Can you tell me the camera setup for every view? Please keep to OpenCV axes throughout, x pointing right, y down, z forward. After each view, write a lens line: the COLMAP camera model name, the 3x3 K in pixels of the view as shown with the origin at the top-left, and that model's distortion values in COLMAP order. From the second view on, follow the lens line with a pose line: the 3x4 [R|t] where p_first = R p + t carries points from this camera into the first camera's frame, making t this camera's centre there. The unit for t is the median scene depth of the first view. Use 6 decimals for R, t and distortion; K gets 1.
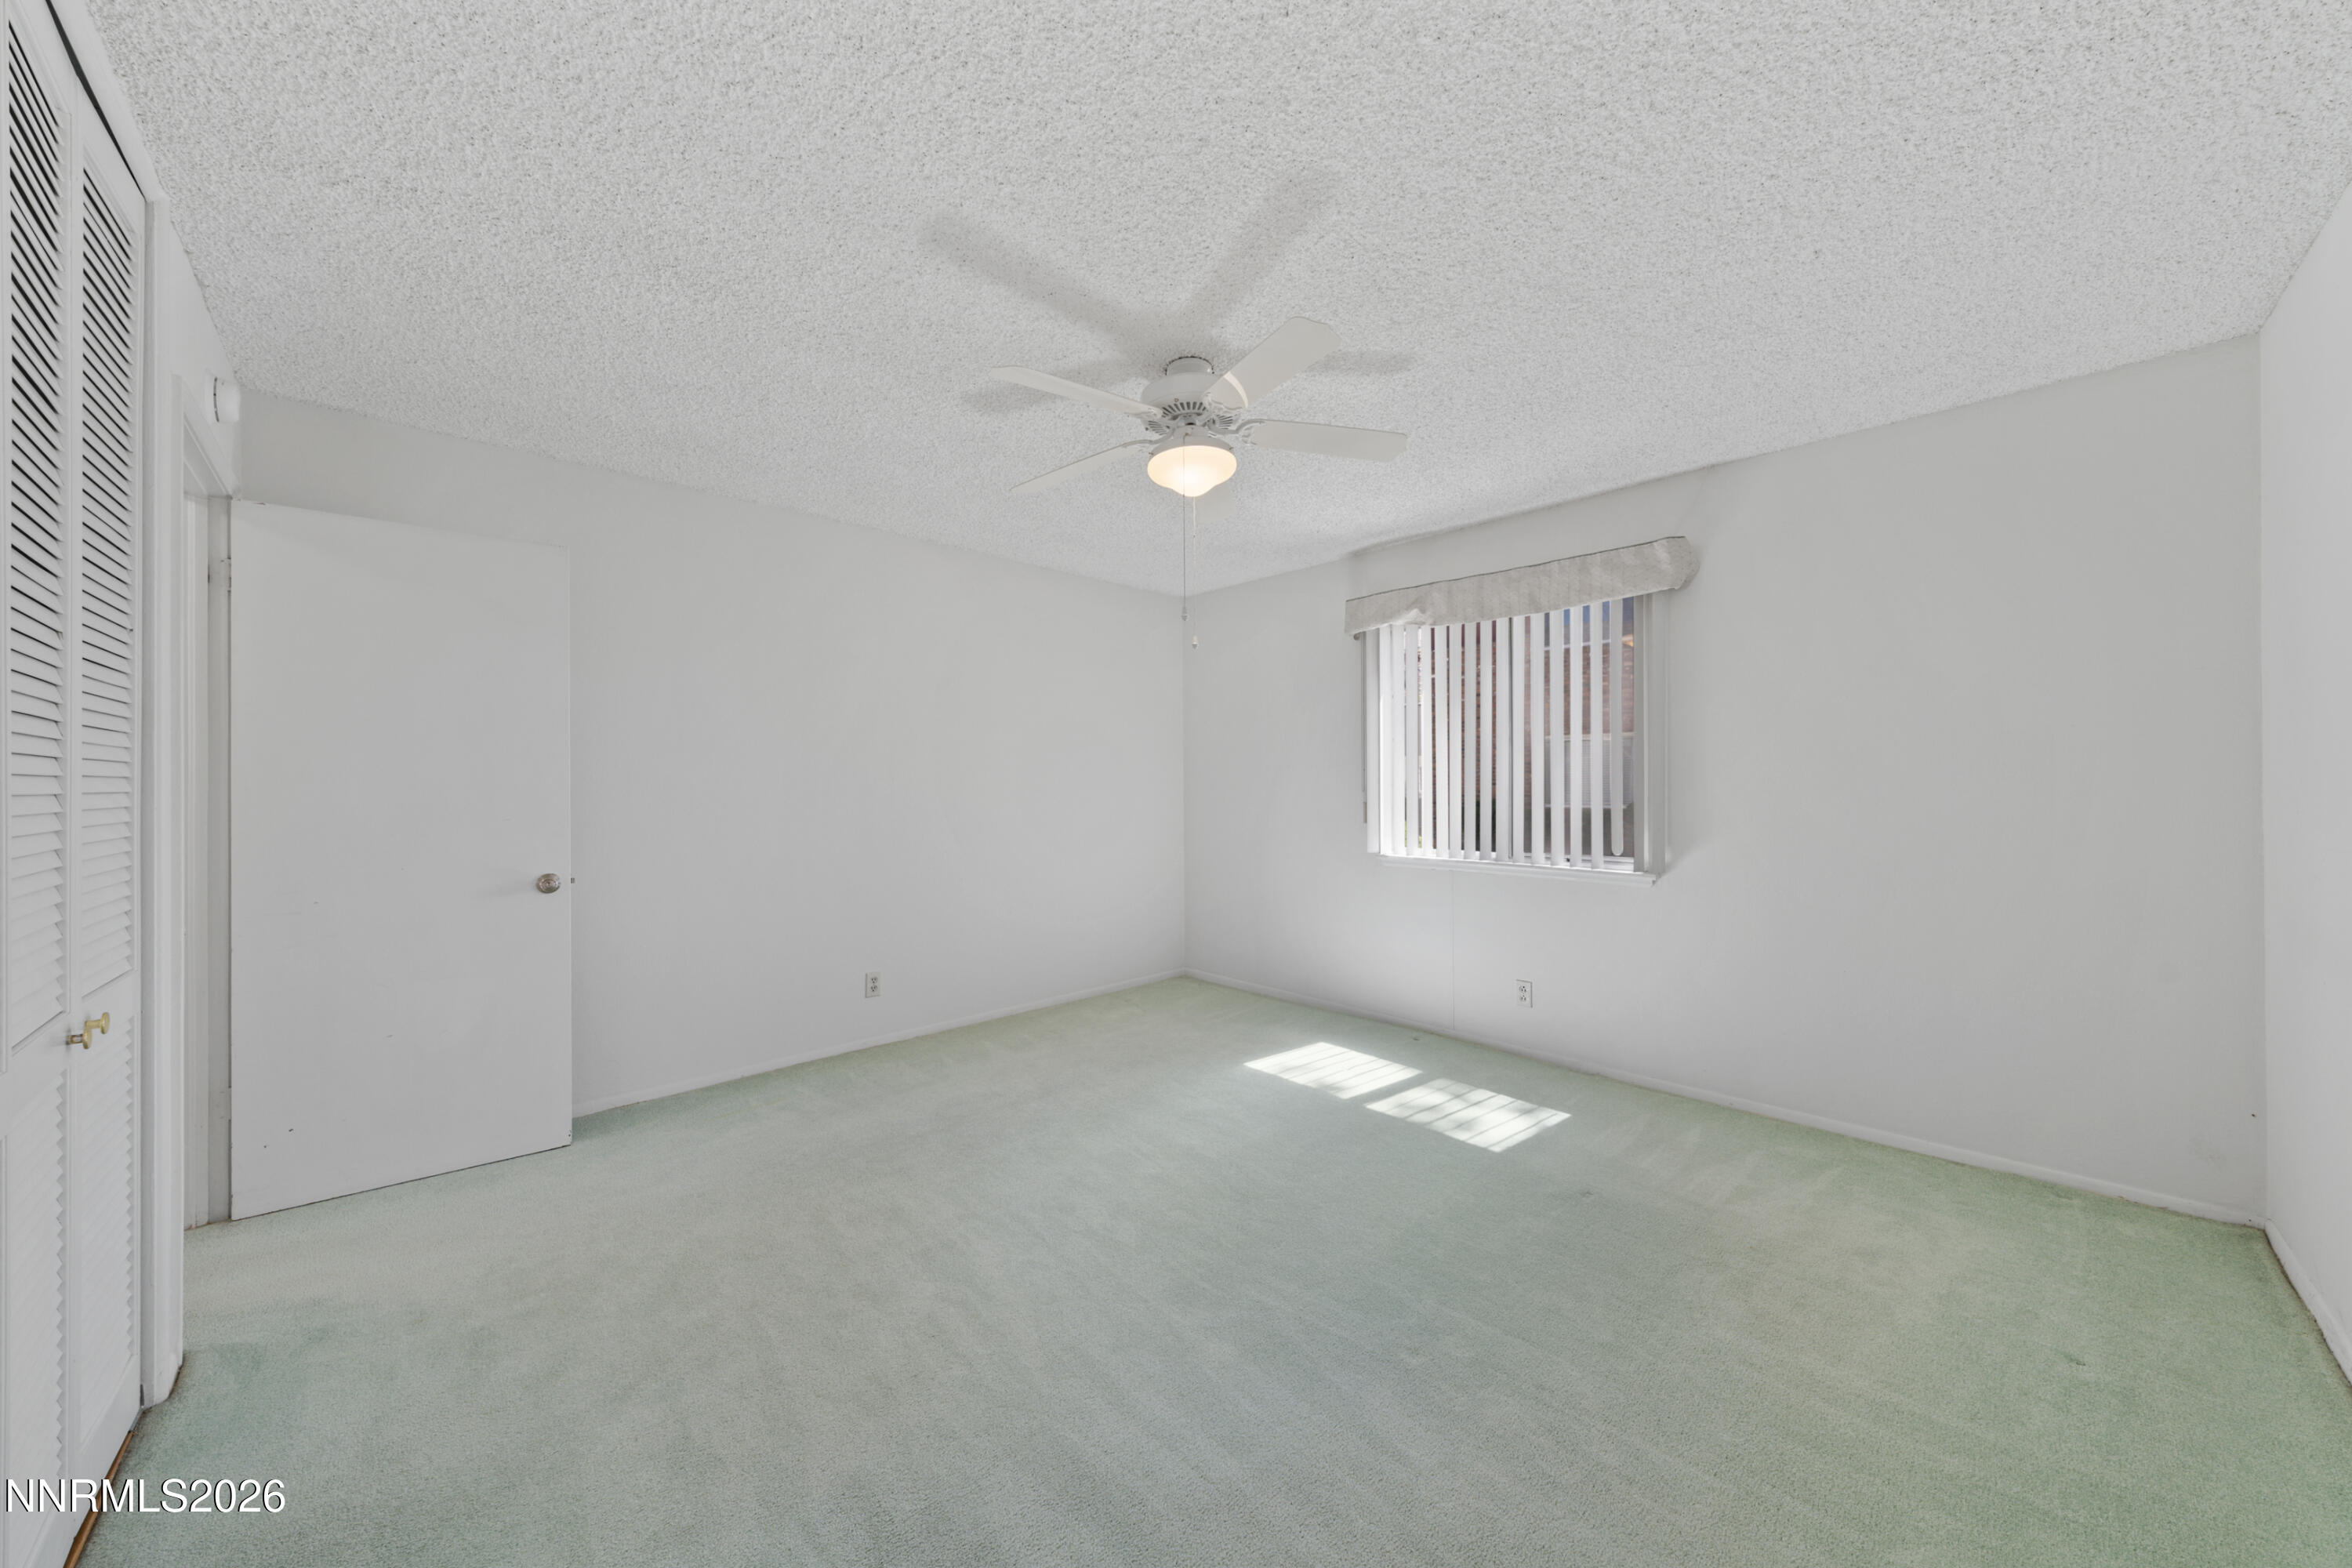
lens RADIAL K [[799.8, 0, 1182.4], [0, 799.8, 793.3], [0, 0, 1]] dist [-0.001893, 0.000489]
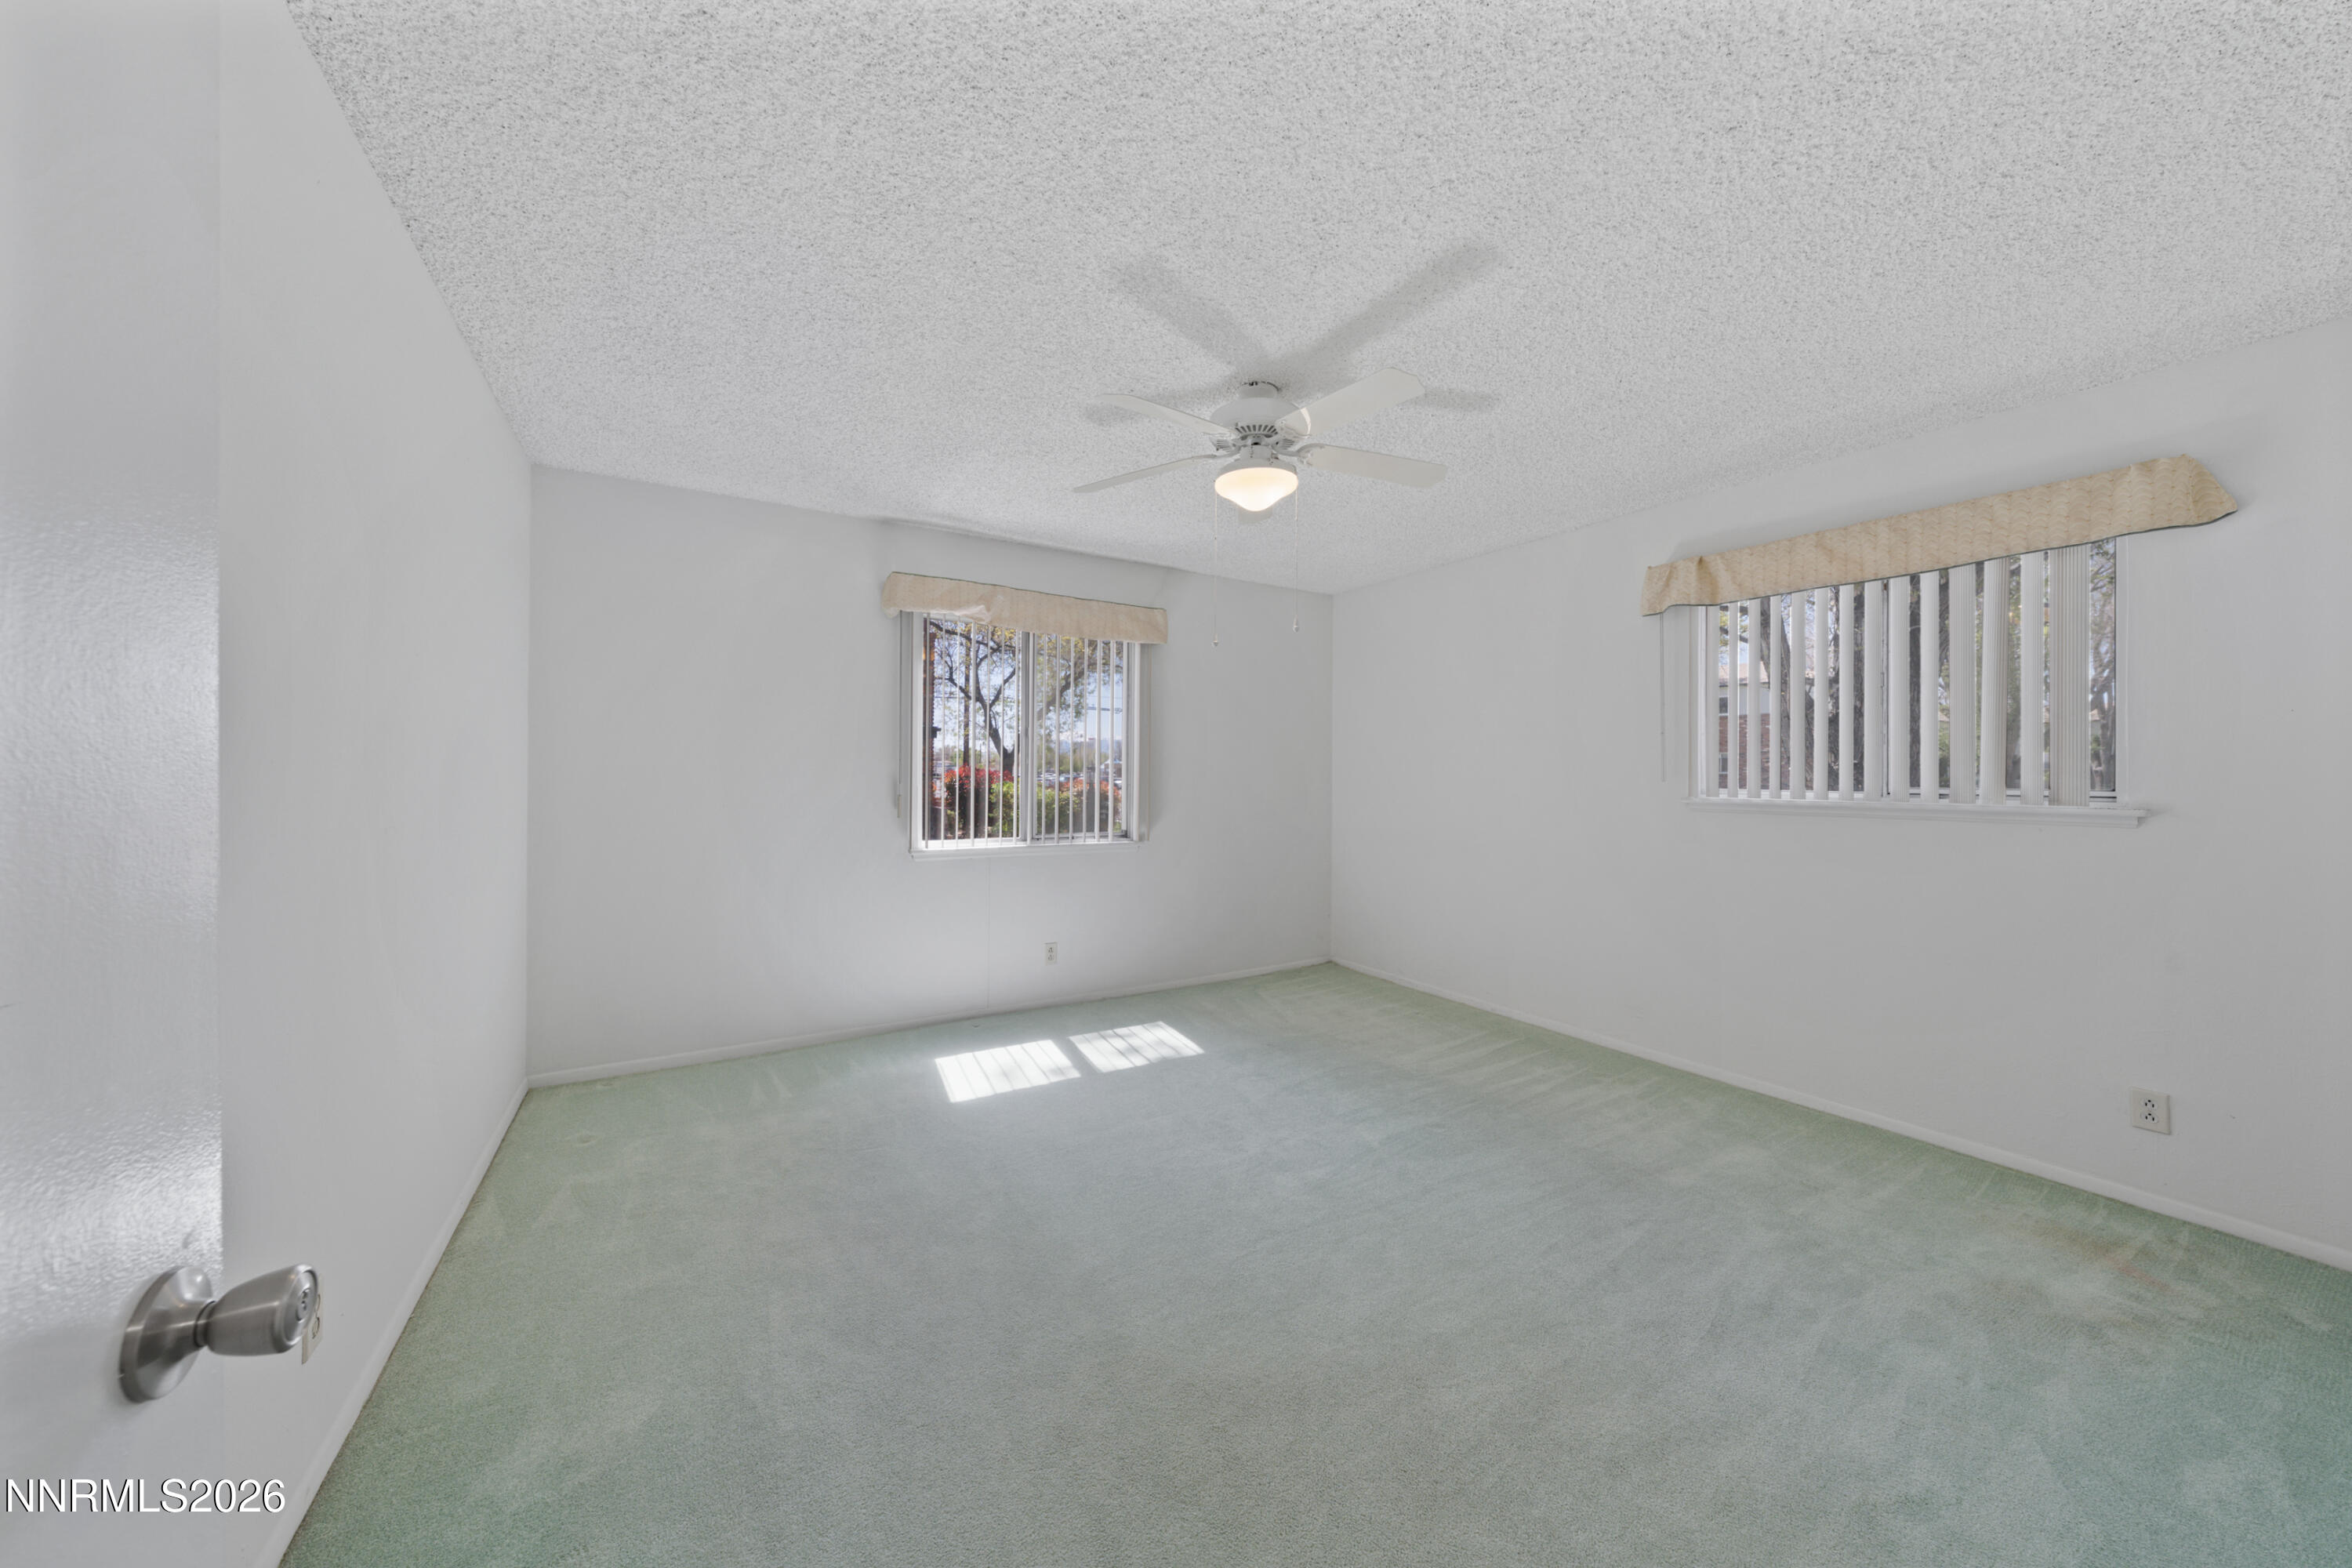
lens RADIAL K [[799.8, 0, 1150.6], [0, 799.8, 781.2], [0, 0, 1]] dist [-0.001893, 0.000489]
pose [[0.228168, 0.002596, 0.973618, -0.756561], [0.006766, 0.999968, -0.004252, 0.001706], [-0.973598, 0.007557, 0.228143, 0.636955]]
